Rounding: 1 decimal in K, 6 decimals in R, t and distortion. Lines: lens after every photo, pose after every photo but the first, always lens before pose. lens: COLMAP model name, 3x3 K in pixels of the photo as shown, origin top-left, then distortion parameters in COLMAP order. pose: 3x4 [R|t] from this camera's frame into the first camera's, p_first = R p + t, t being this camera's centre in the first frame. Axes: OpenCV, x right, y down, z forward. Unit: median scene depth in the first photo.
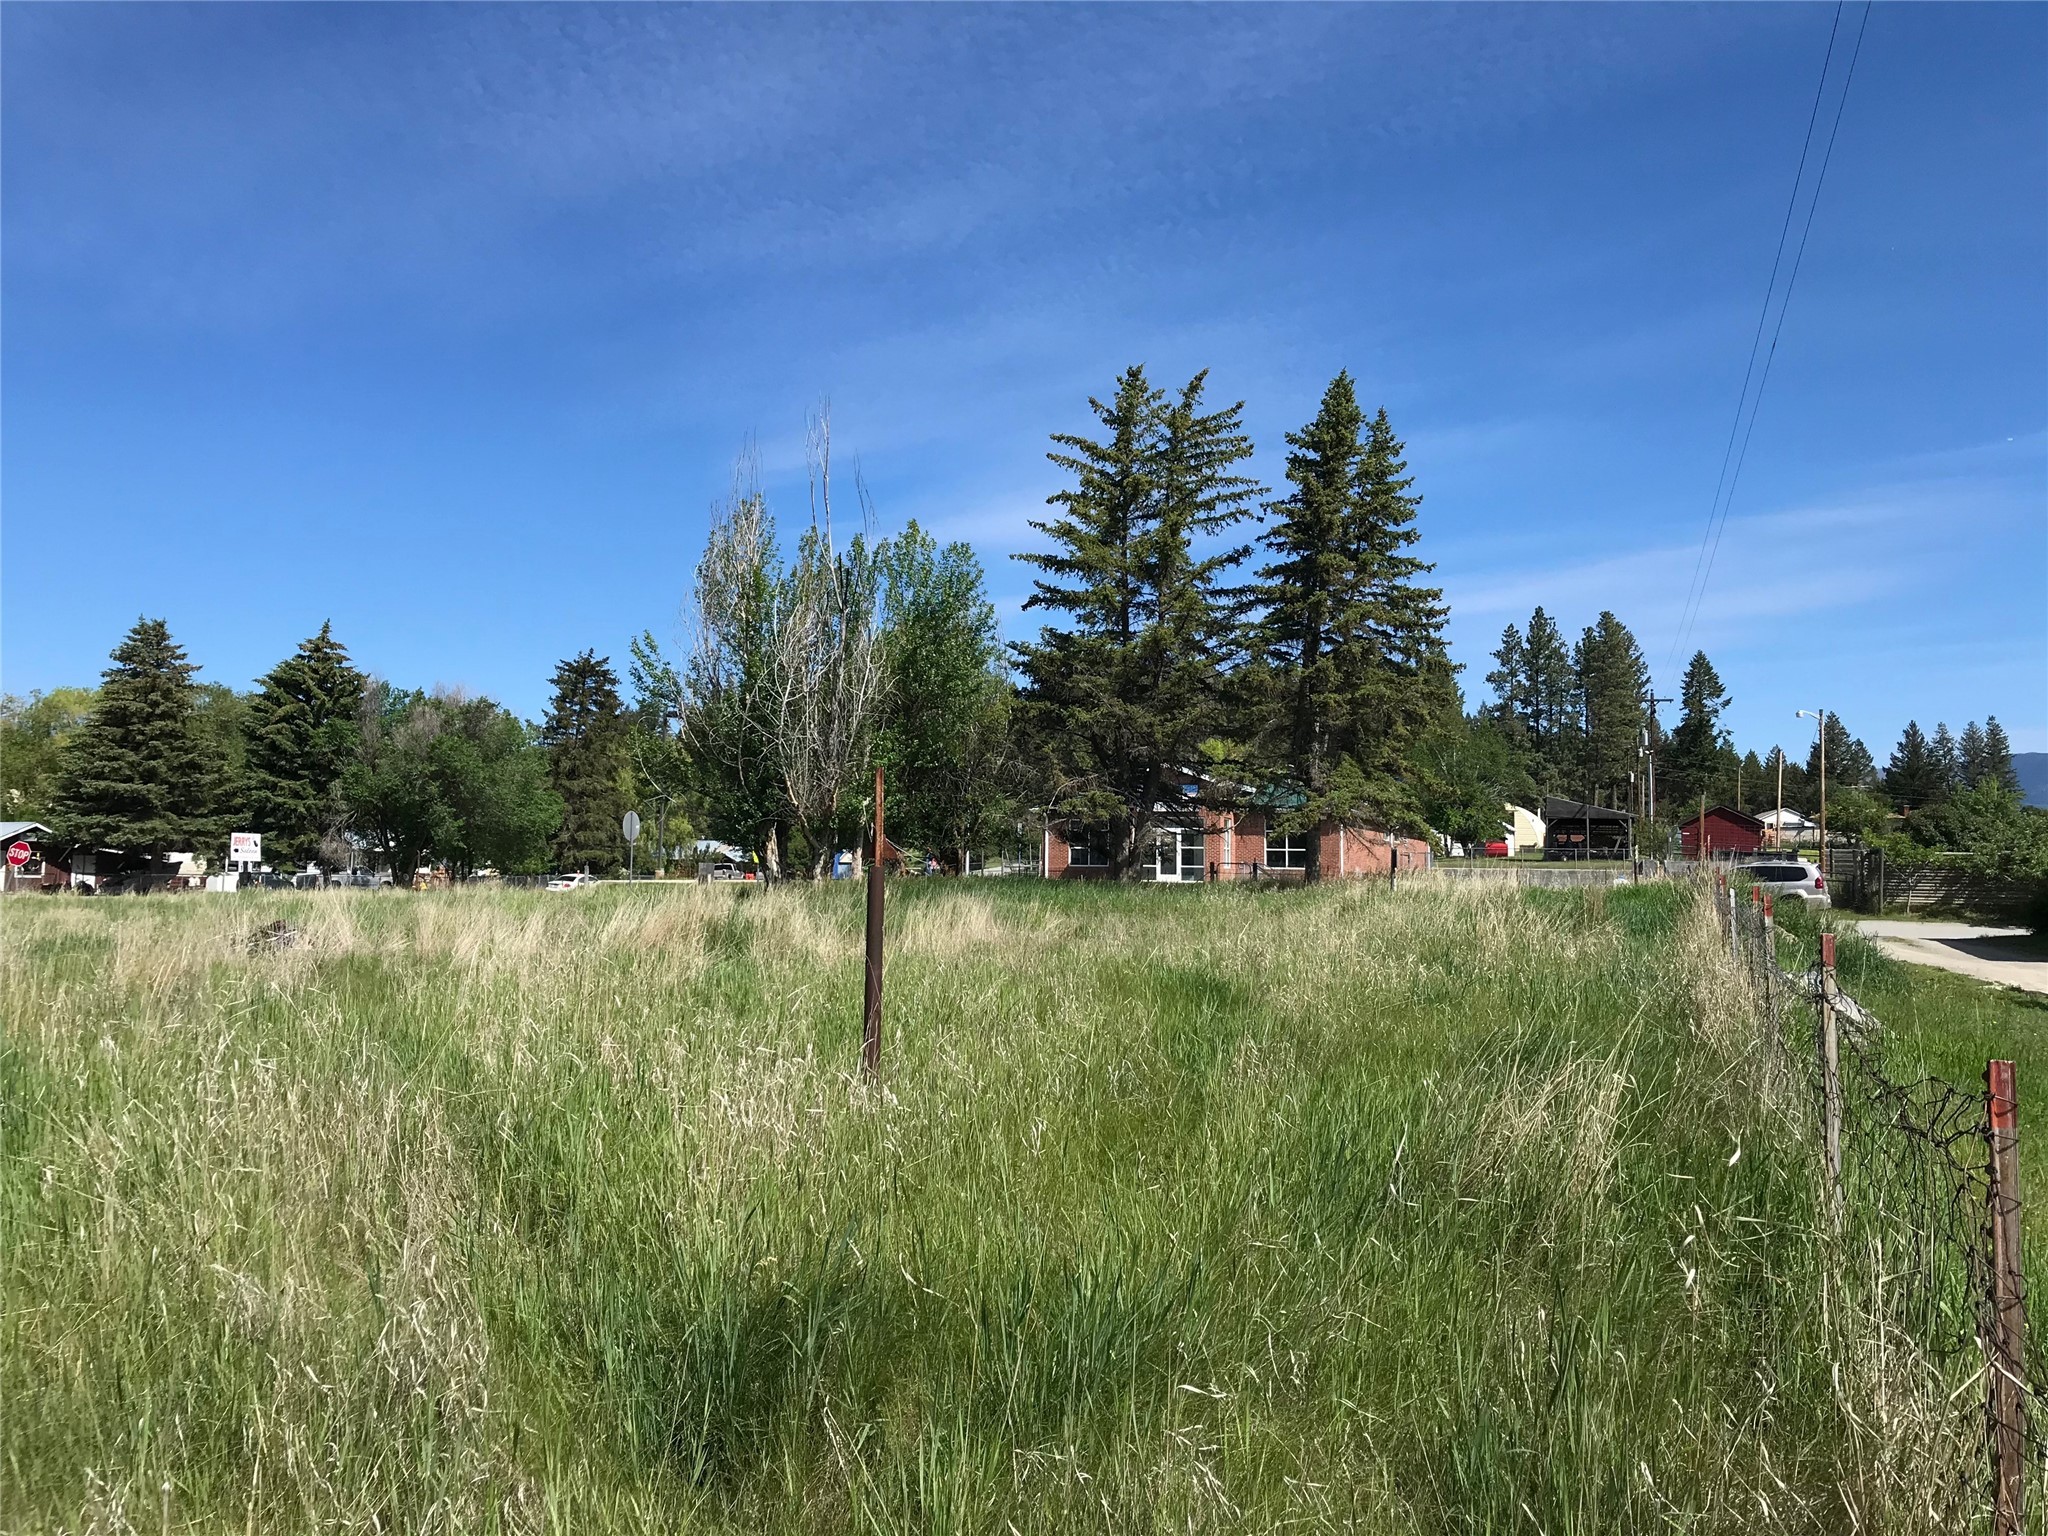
lens RADIAL K [[1681.0, 0, 1026.4], [0, 1681.0, 759.6], [0, 0, 1]] dist [0.004801, 0.005169]
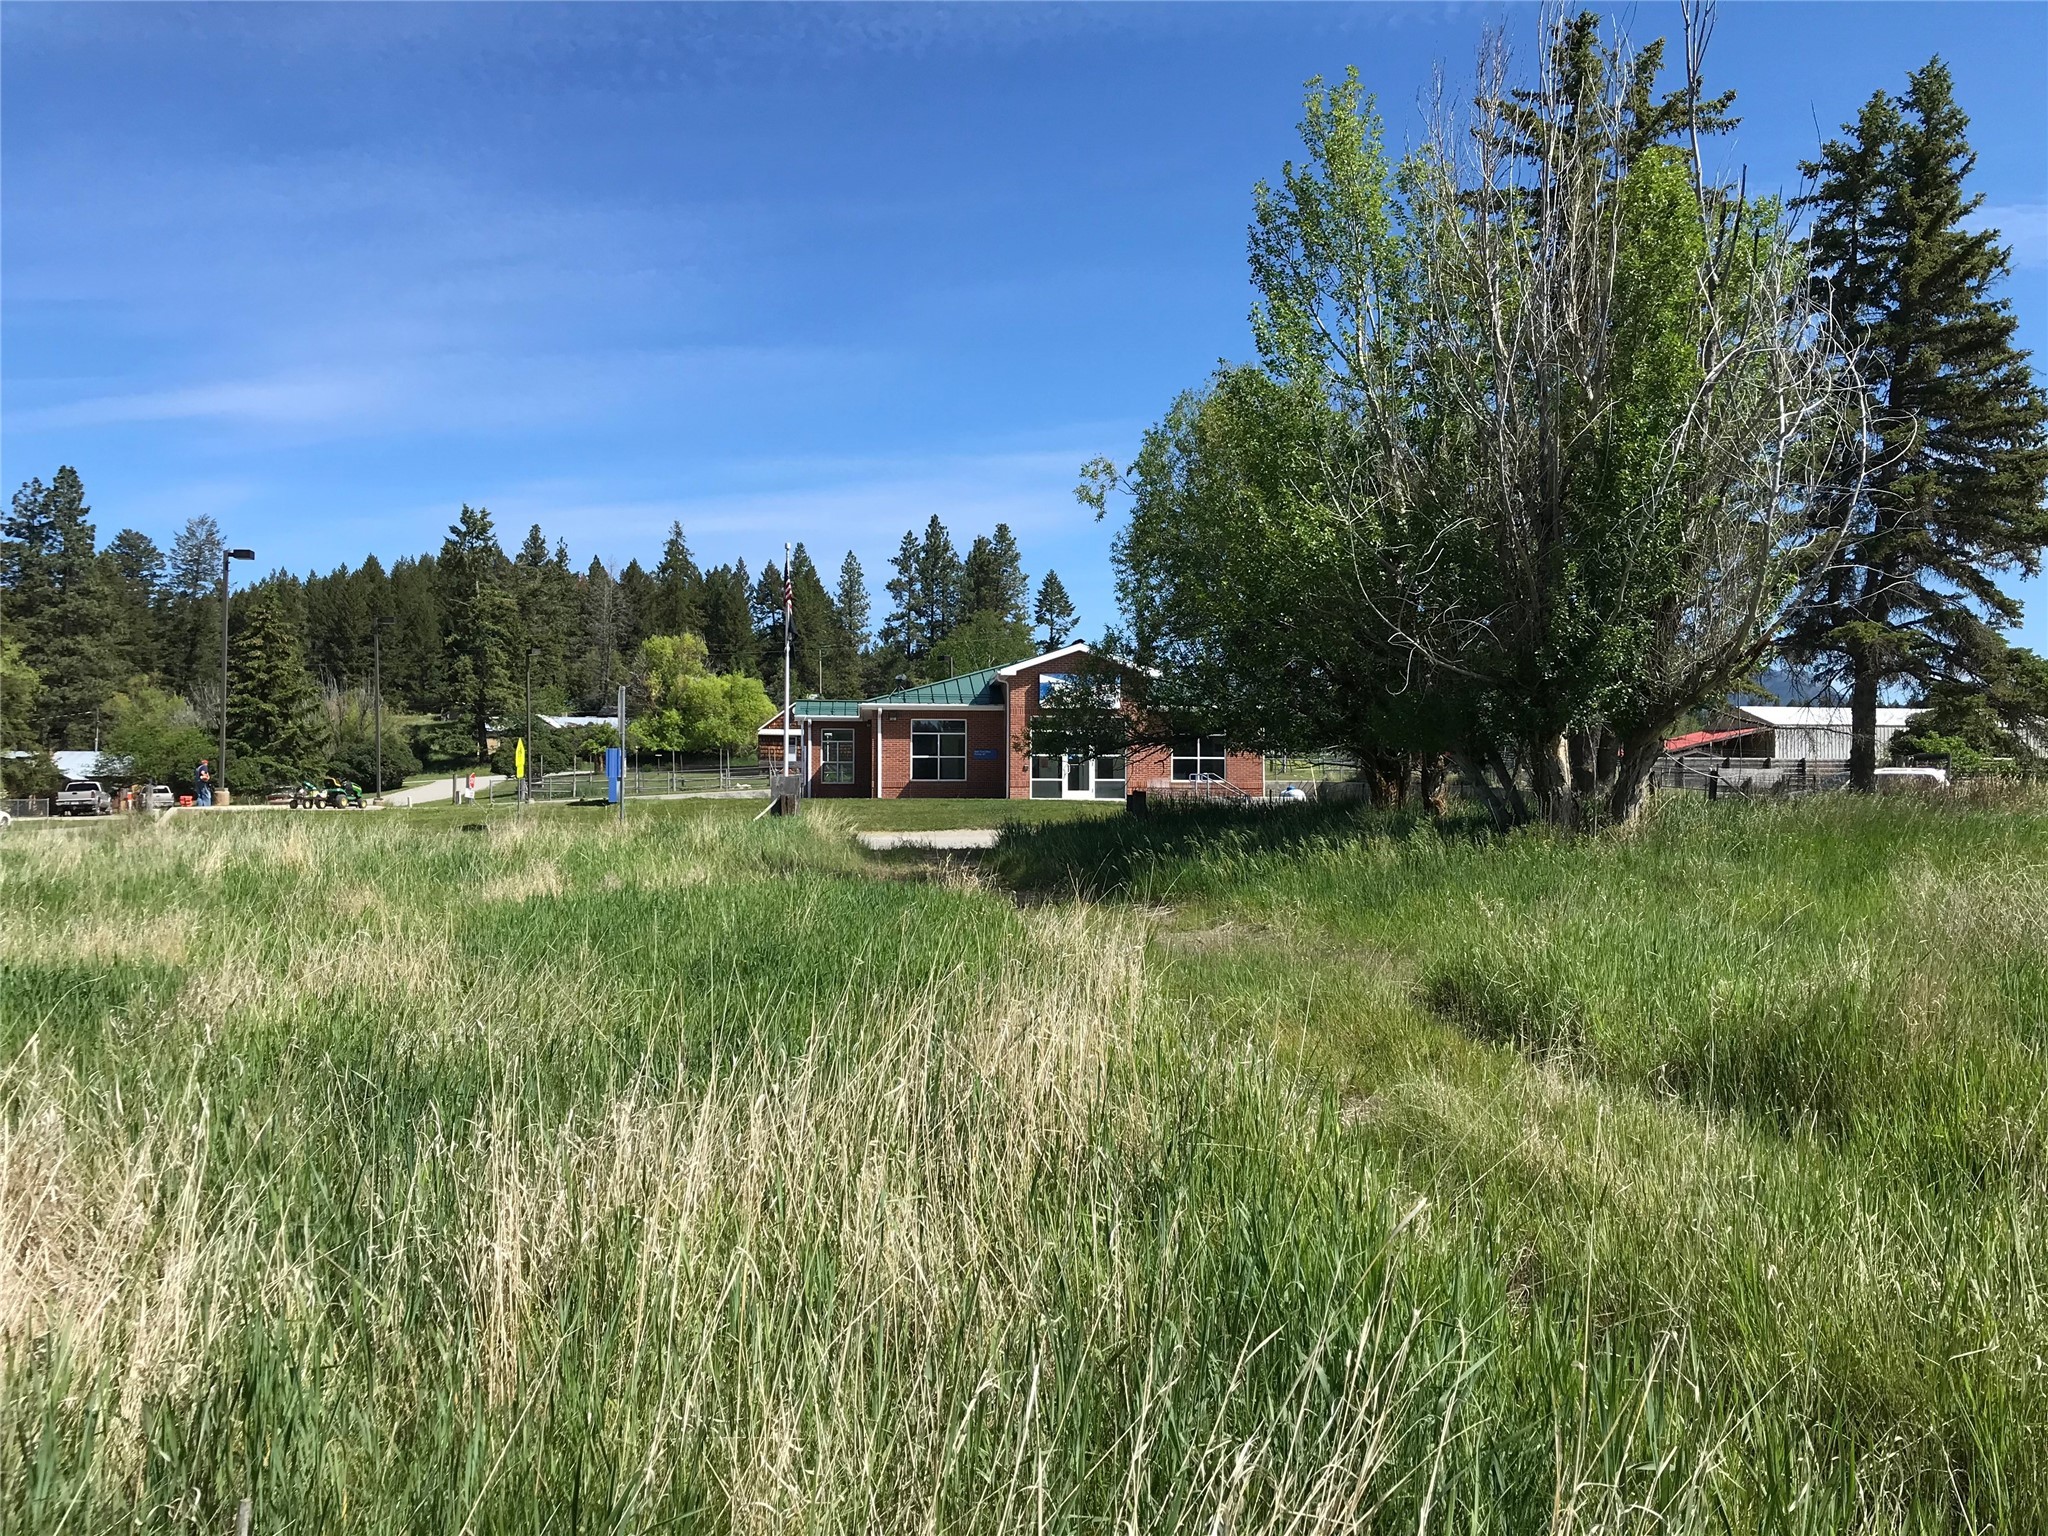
lens RADIAL K [[1681.0, 0, 1014.1], [0, 1681.0, 767.2], [0, 0, 1]] dist [0.004801, 0.005169]
pose [[0.894768, -0.000687, 0.446532, -0.089342], [-0.023503, 0.998540, 0.048632, 0.006751], [-0.445913, -0.054009, 0.893445, 0.104317]]
